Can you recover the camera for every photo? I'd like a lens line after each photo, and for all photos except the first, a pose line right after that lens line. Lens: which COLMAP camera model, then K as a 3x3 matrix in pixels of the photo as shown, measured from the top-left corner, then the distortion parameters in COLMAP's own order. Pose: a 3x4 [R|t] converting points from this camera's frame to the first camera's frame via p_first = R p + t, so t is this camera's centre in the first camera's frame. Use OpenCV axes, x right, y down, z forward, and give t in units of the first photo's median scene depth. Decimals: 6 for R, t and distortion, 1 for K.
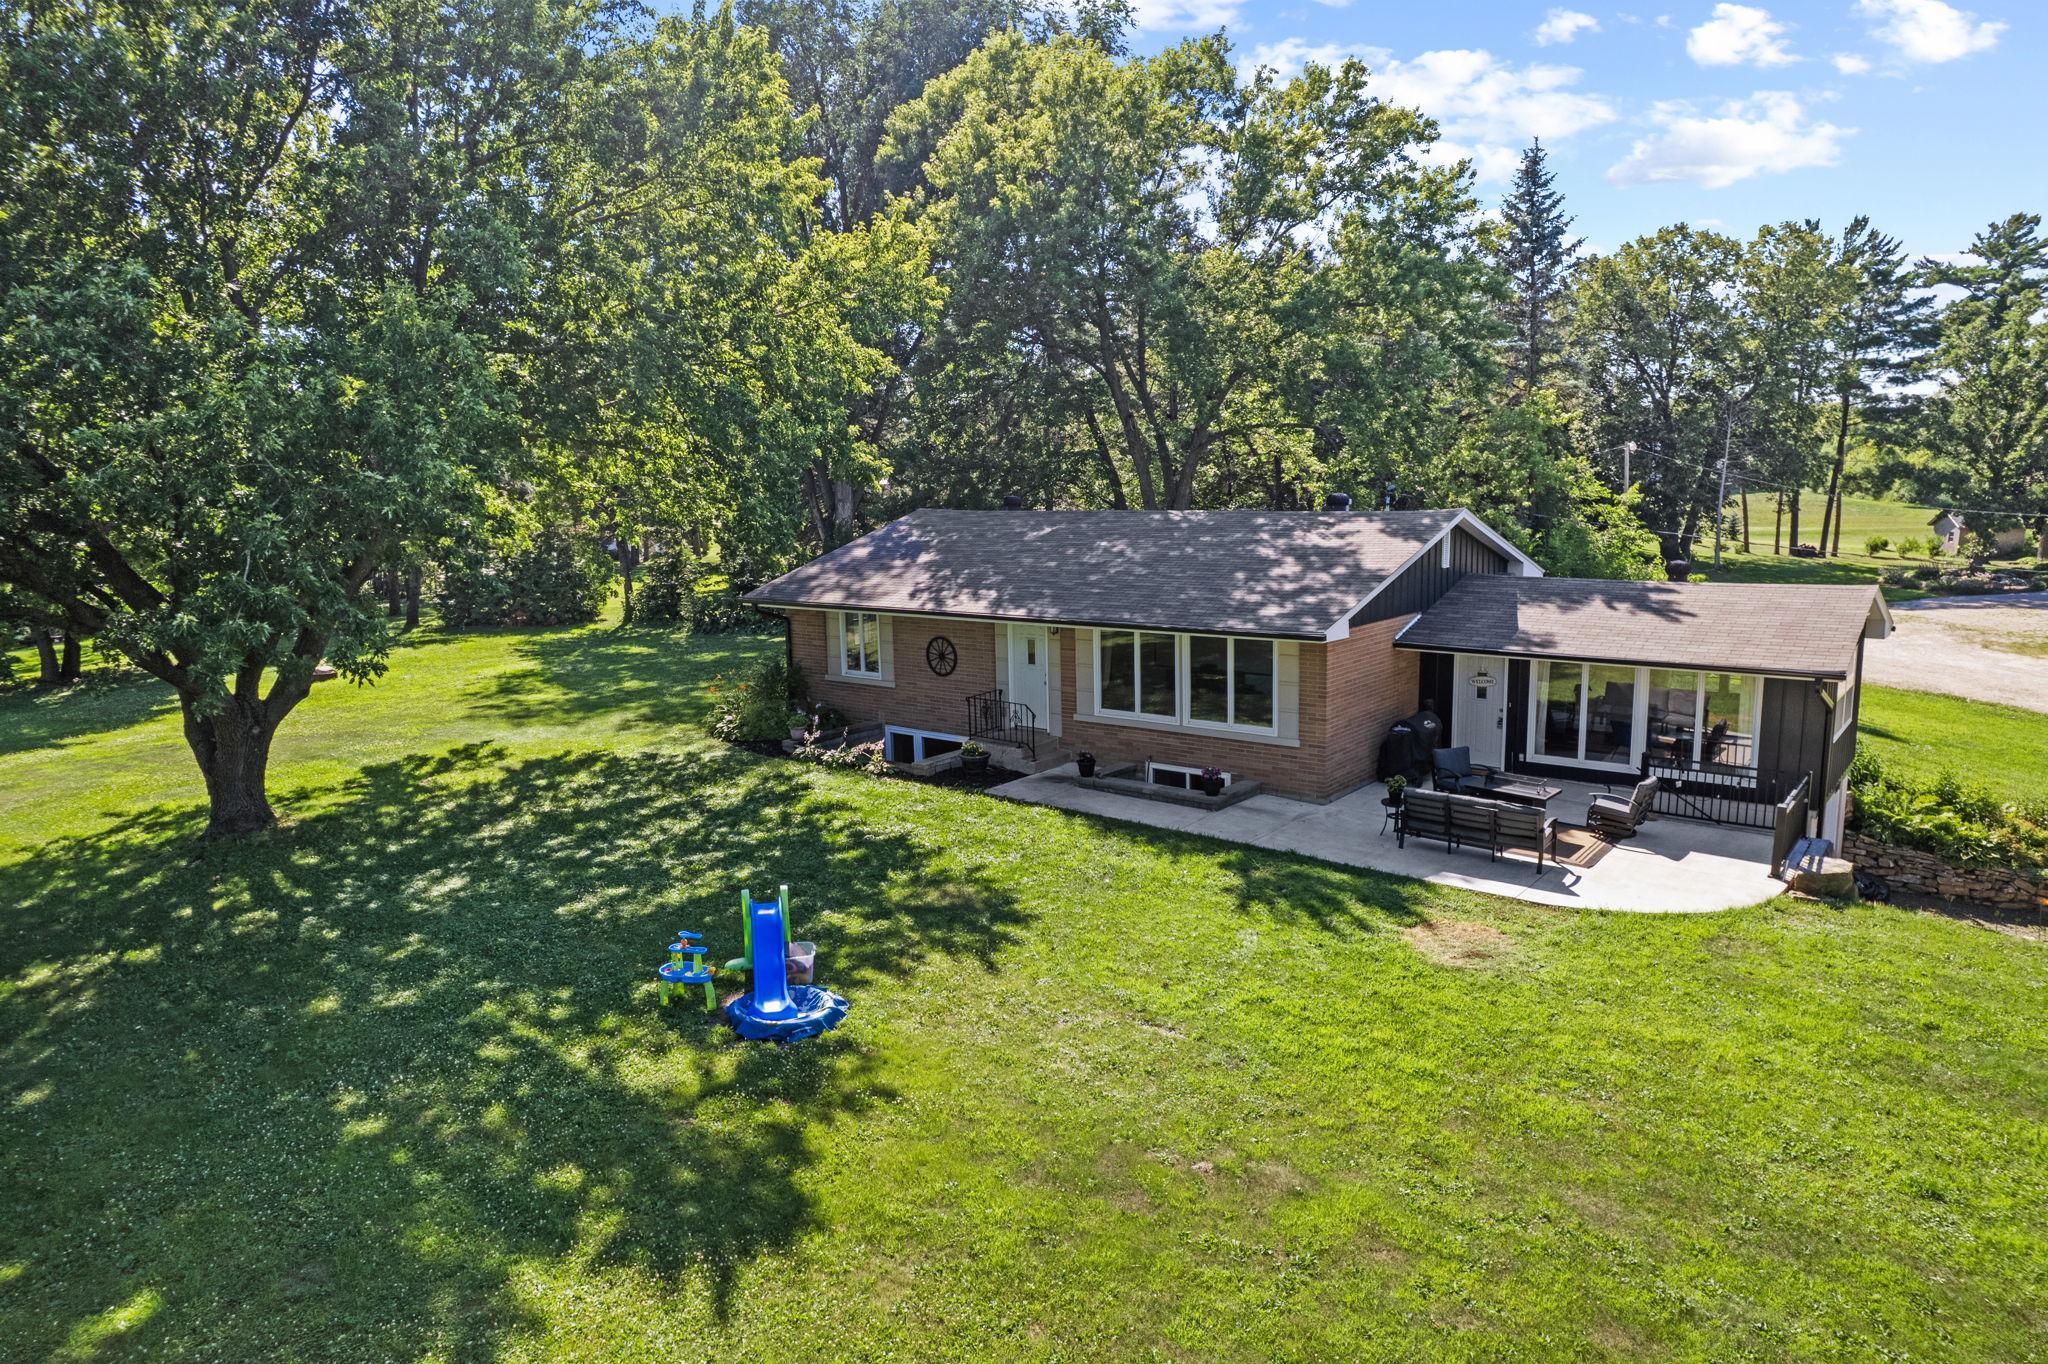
lens RADIAL K [[1300.5, 0, 1027.7], [0, 1300.5, 686.8], [0, 0, 1]] dist [-0.070800, 0.067279]
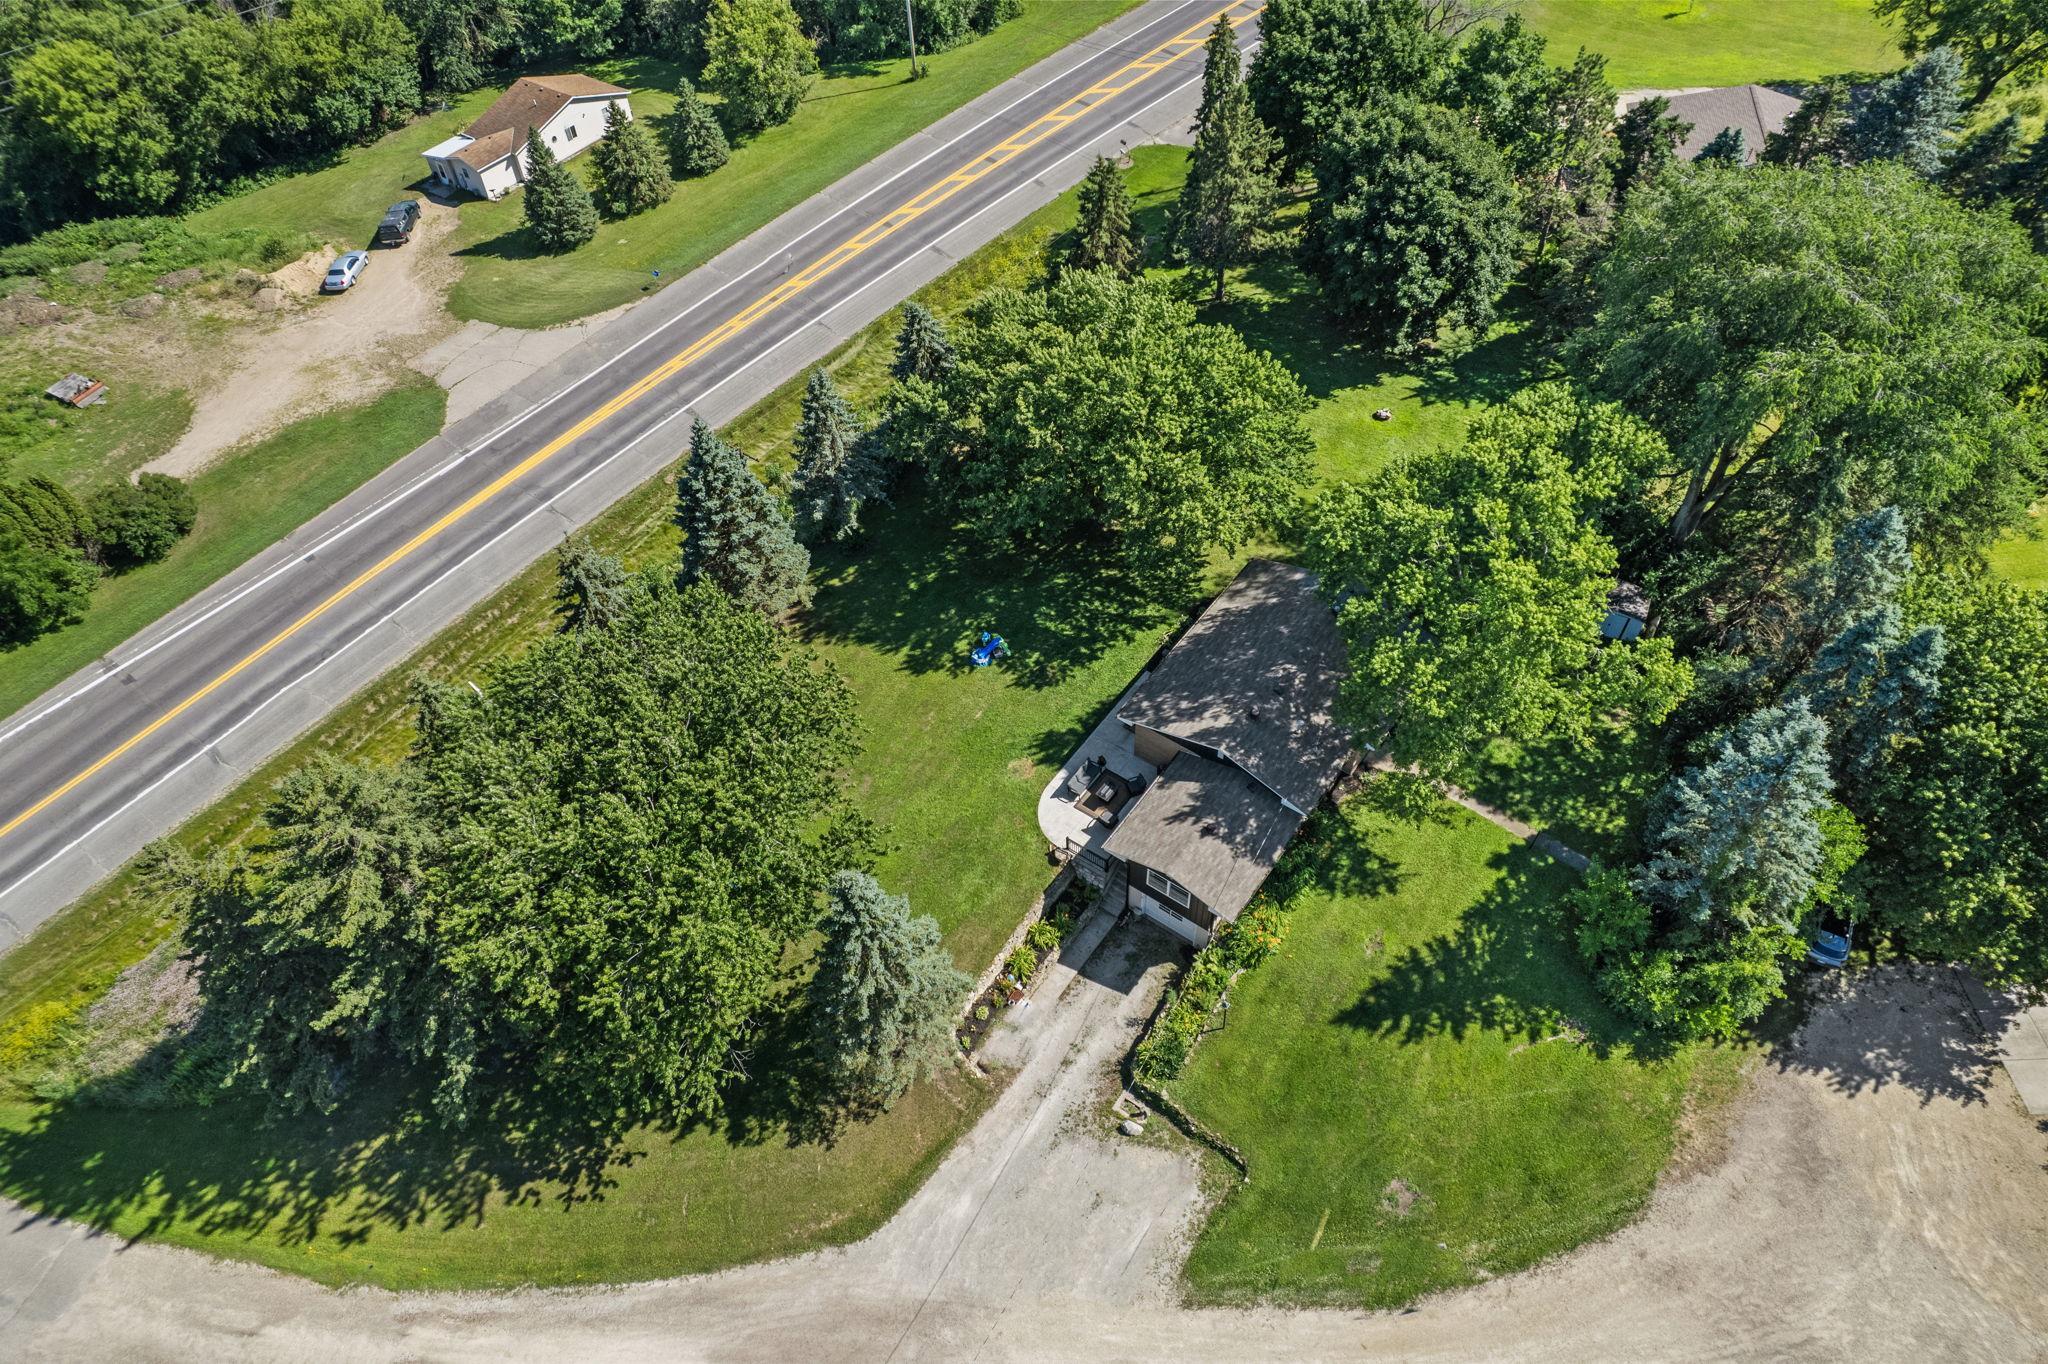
lens RADIAL K [[1300.5, 0, 1027.7], [0, 1300.5, 686.8], [0, 0, 1]] dist [-0.070800, 0.067279]
pose [[0.047965, 0.774034, -0.631324, 2.798021], [-0.136046, 0.631224, 0.763575, -3.212532], [0.989541, 0.049264, 0.135581, 0.400621]]
